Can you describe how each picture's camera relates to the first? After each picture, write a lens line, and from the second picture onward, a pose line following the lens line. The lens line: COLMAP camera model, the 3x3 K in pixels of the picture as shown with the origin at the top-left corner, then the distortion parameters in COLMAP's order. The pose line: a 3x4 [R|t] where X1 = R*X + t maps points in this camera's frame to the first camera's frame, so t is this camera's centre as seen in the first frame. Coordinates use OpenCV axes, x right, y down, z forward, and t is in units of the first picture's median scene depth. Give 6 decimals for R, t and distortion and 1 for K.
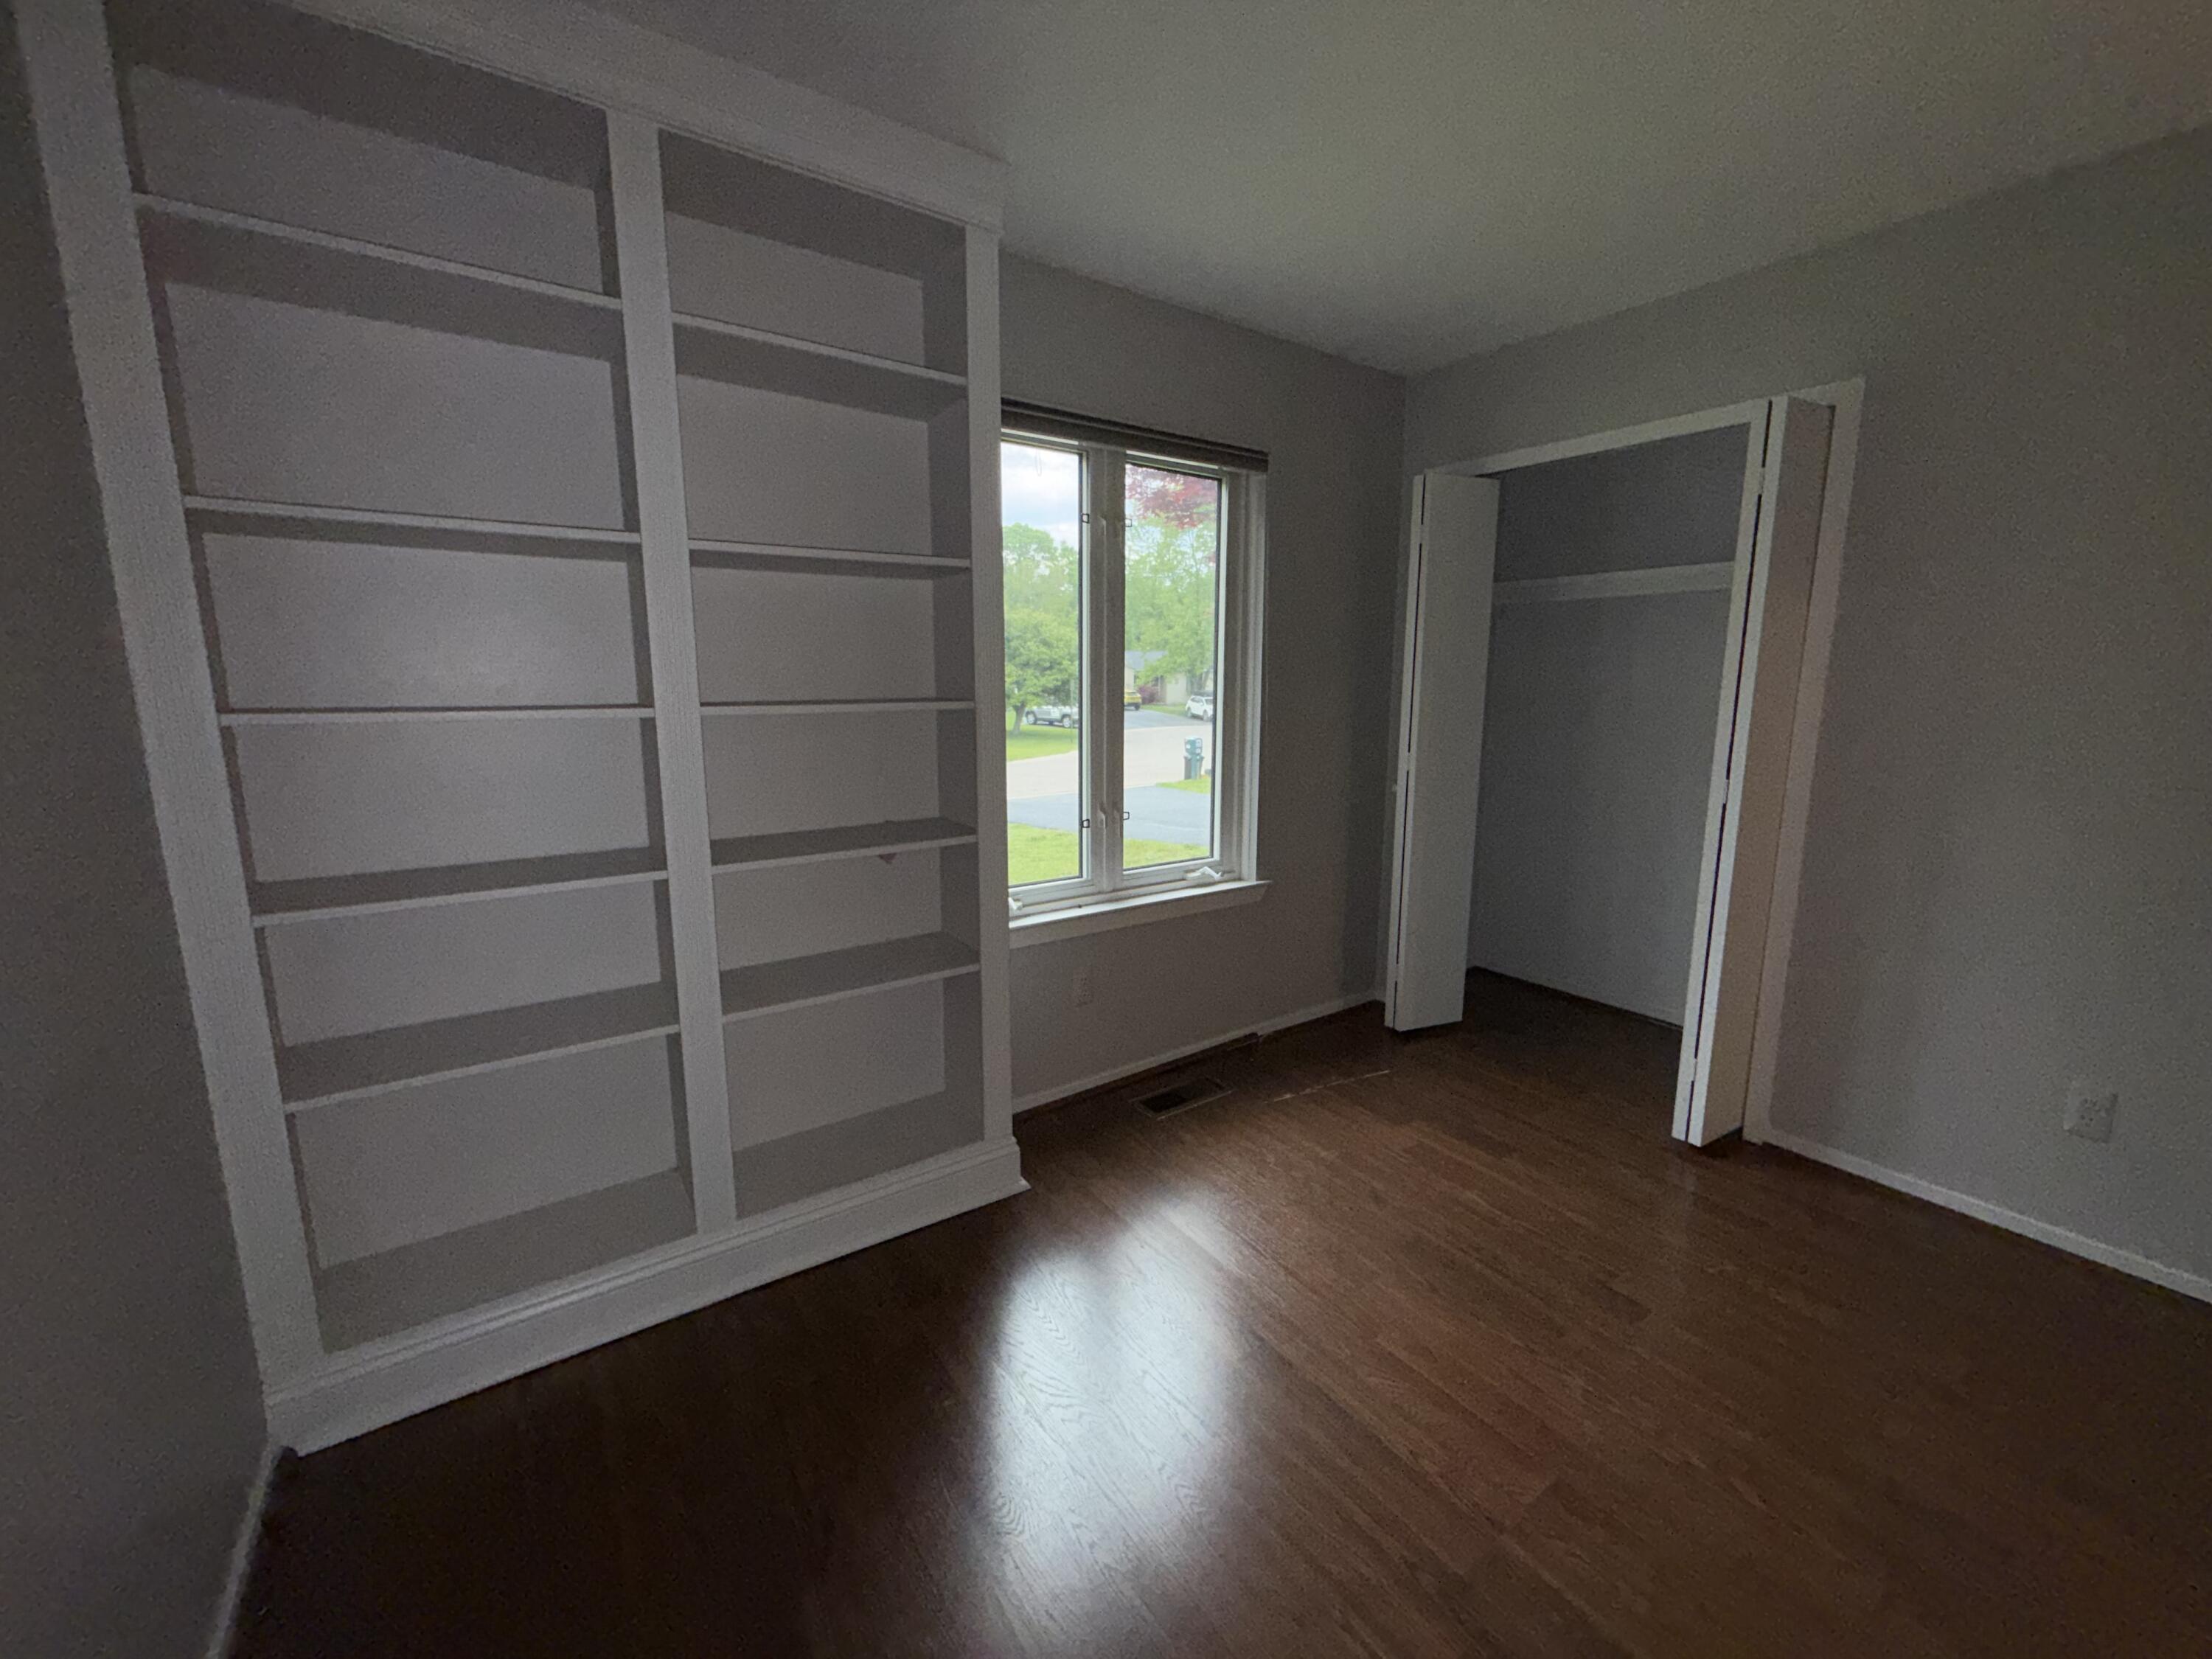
lens RADIAL K [[880.6, 0, 1108.4], [0, 880.6, 829.7], [0, 0, 1]] dist [0.001288, -0.000596]
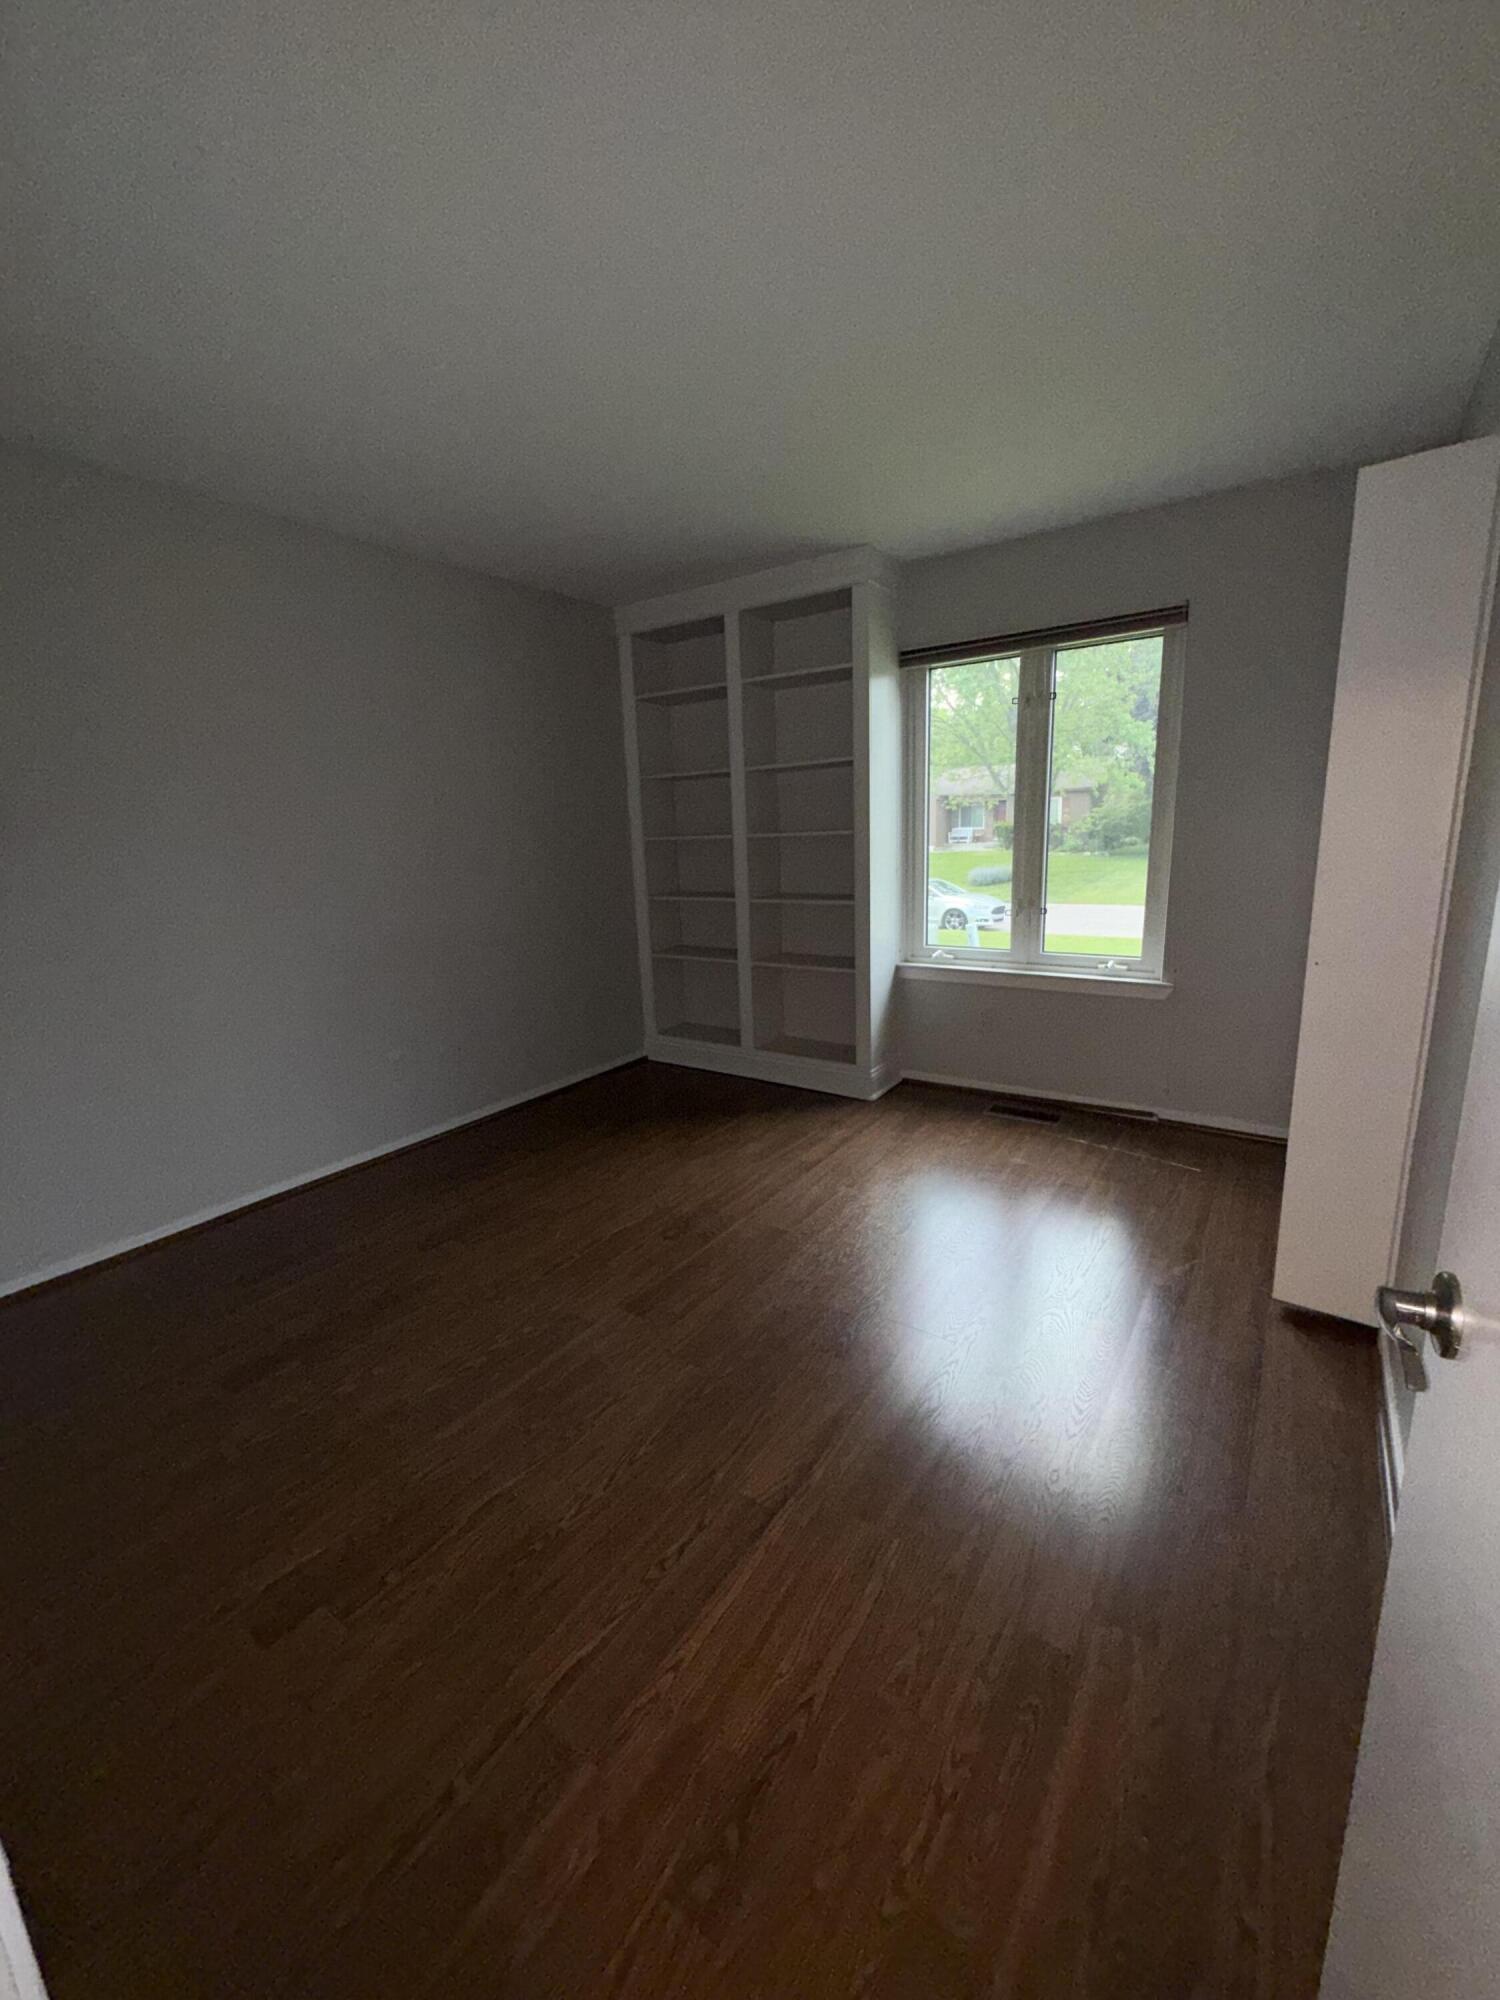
lens RADIAL K [[796.2, 0, 749.7], [0, 796.2, 998.0], [0, 0, 1]] dist [0.001288, -0.000596]
pose [[0.347634, 0.181220, -0.919951, 1.040615], [-0.122659, 0.981503, 0.146994, -0.009271], [0.929572, 0.061740, 0.363432, 0.125932]]
